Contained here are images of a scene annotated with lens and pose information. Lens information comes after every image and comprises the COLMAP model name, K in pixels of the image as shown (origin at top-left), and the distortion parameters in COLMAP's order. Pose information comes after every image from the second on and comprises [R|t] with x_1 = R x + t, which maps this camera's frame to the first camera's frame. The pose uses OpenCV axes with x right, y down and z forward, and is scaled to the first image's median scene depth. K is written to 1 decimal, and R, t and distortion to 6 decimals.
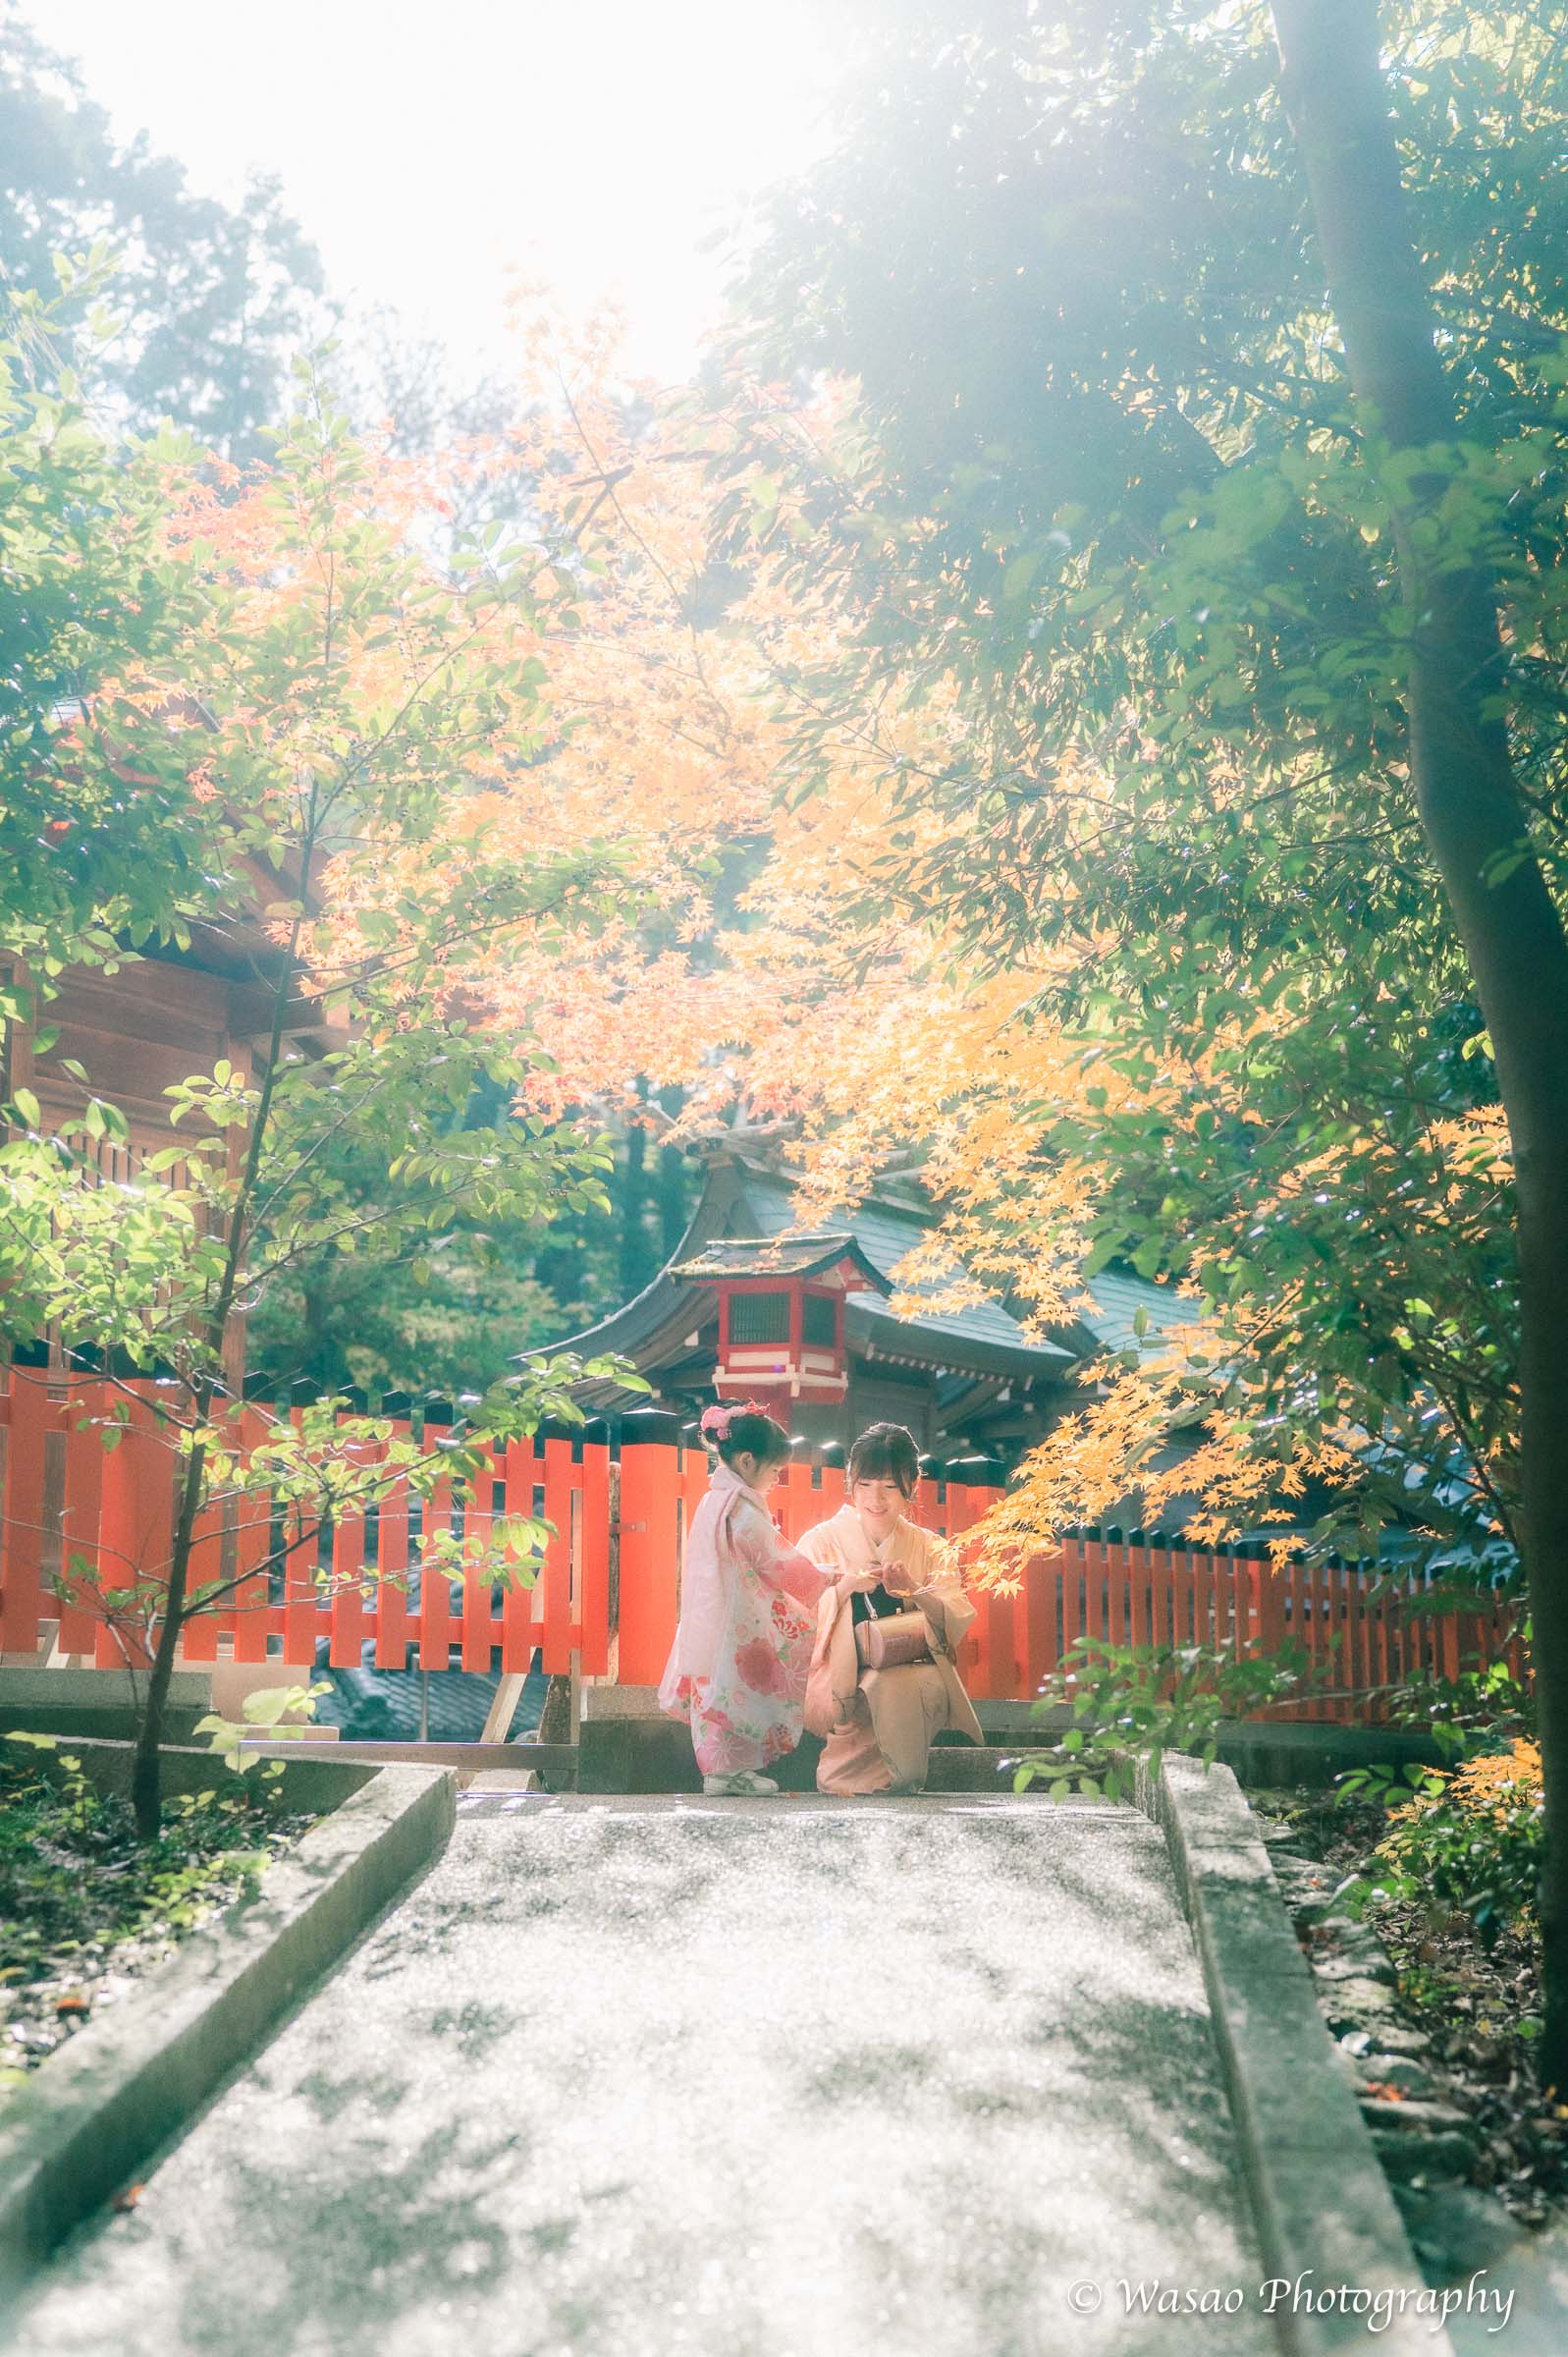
lens RADIAL K [[2945.9, 0, 784.0], [0, 2945.9, 1178.5], [0, 0, 1]] dist [-0.419962, 0.002789]
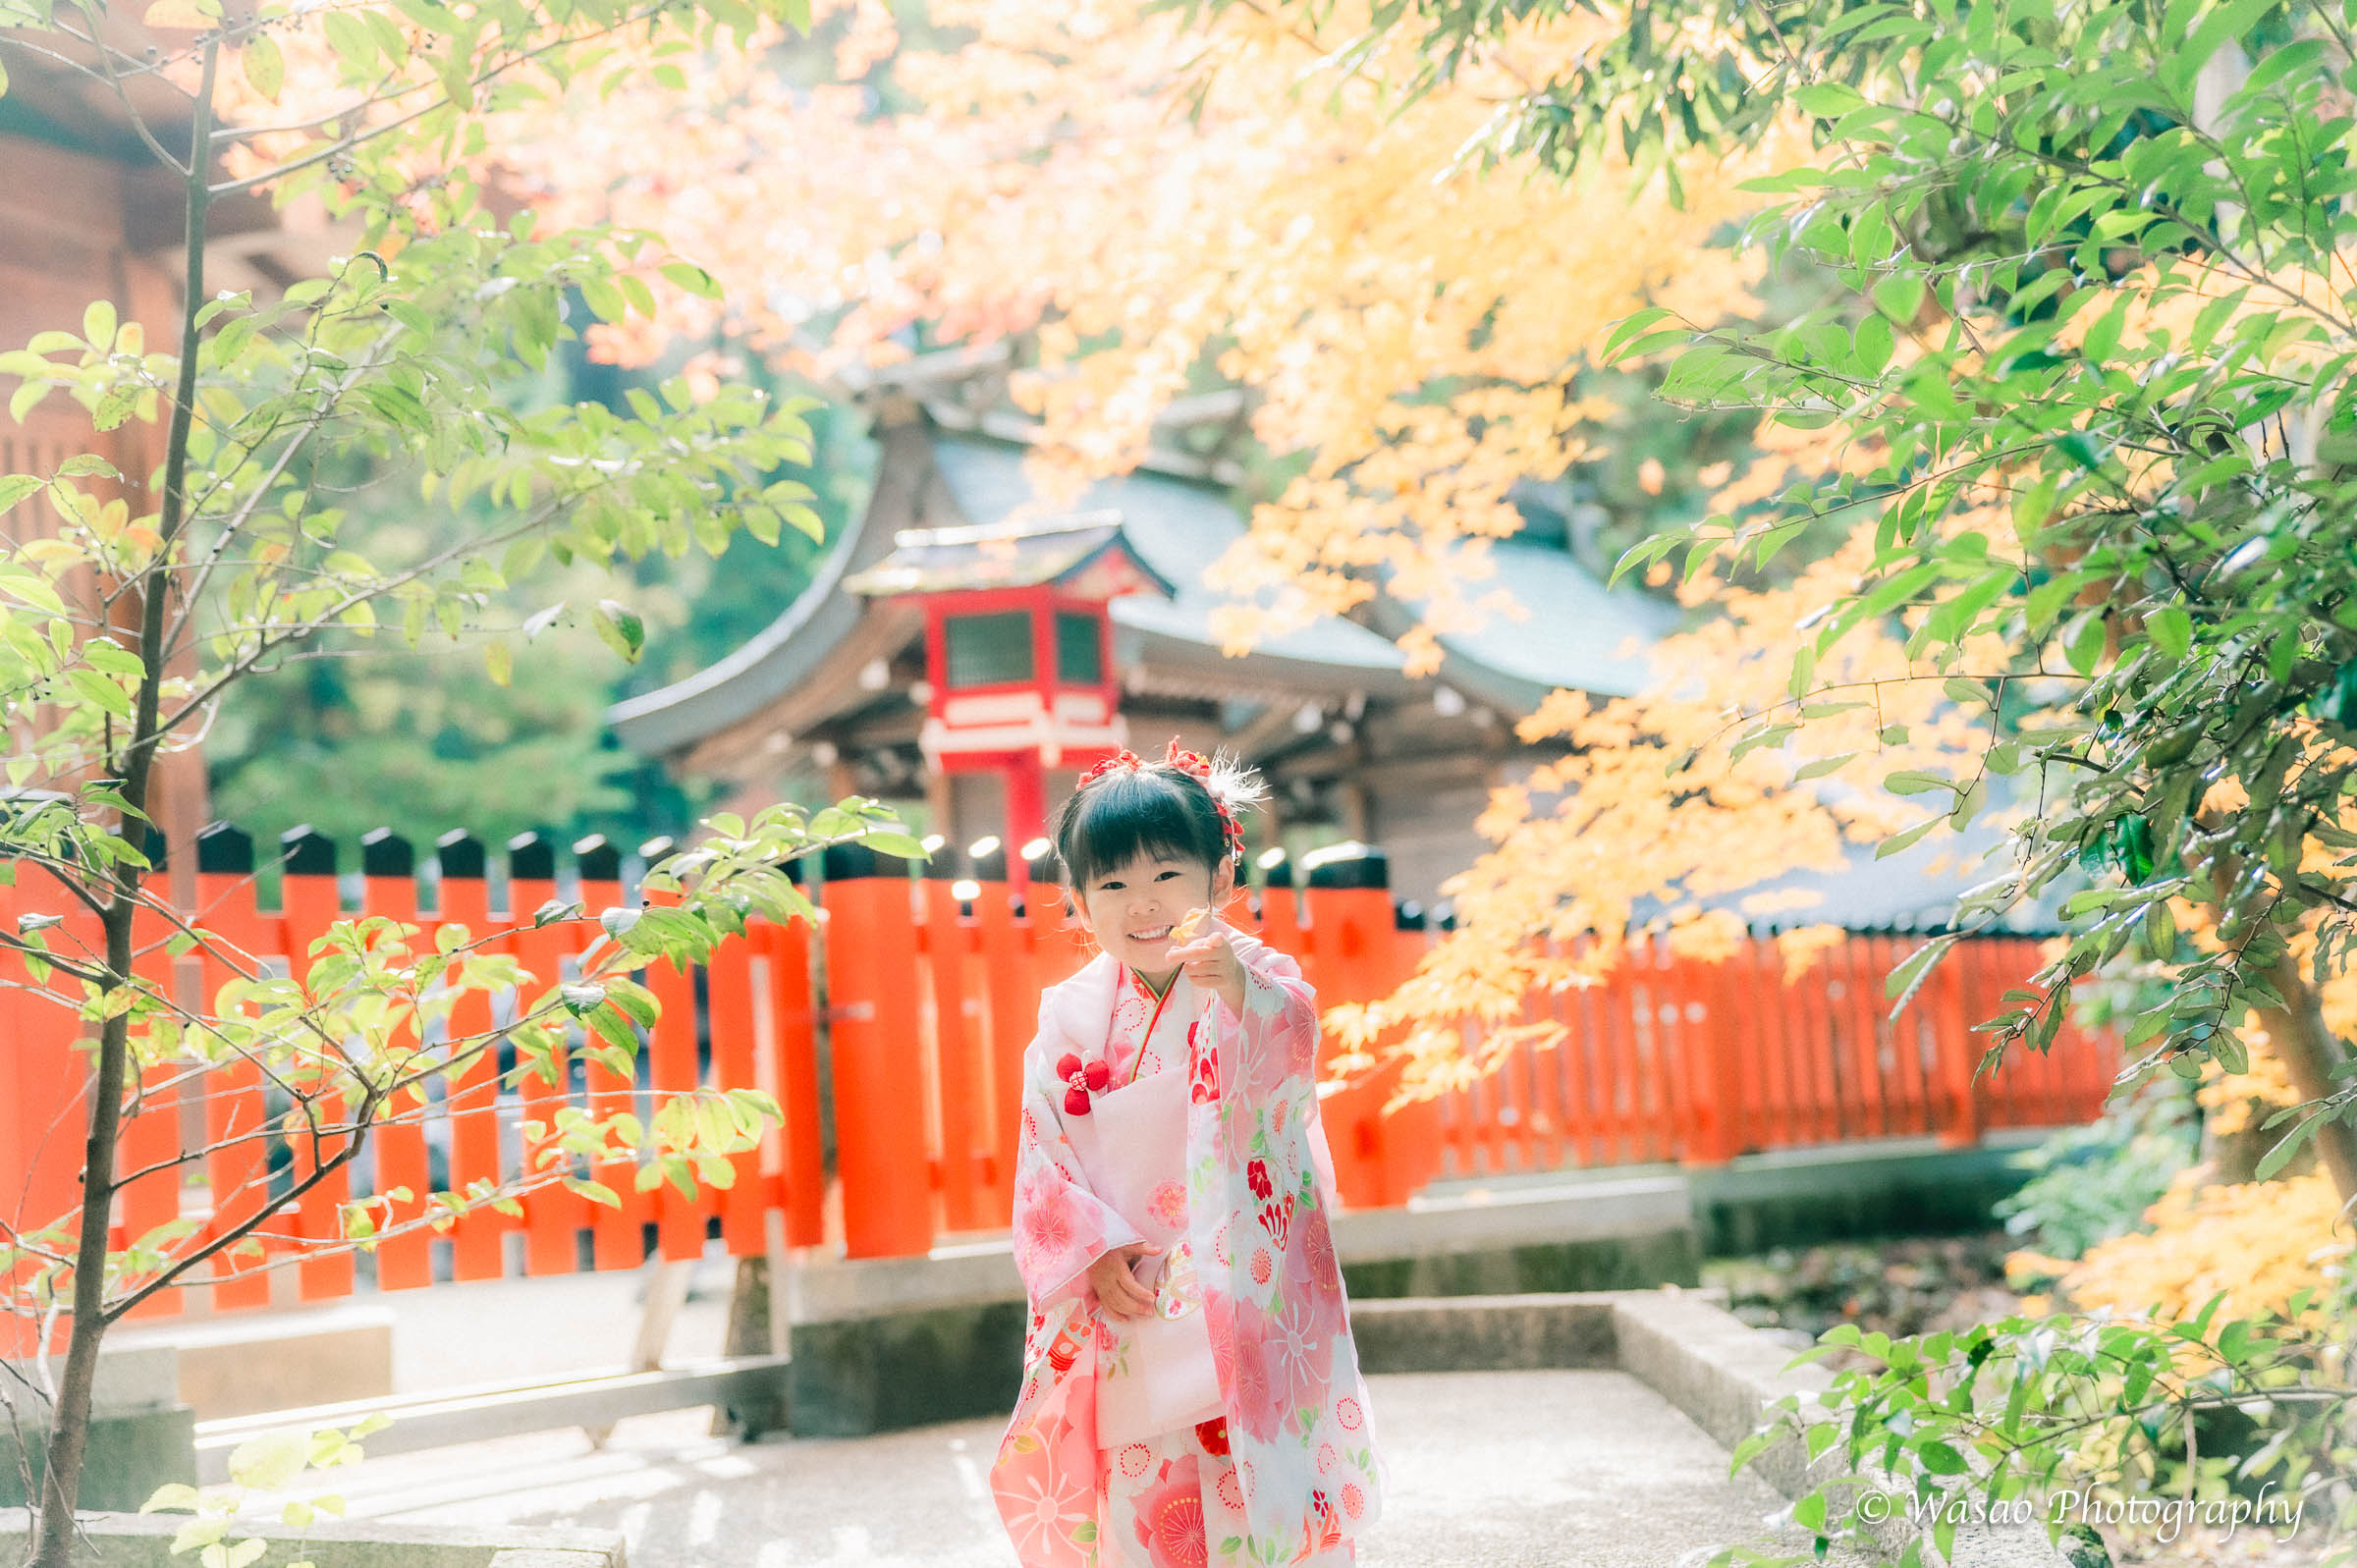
lens RADIAL K [[3454.7, 0, 1172.8], [0, 3454.7, 934.7], [0, 0, 1]] dist [-0.019668, 0.223567]
pose [[0.994707, -0.065101, 0.079499, -0.044739], [0.051866, 0.986001, 0.158465, -0.014431], [-0.088702, -0.153503, 0.984159, 0.282415]]
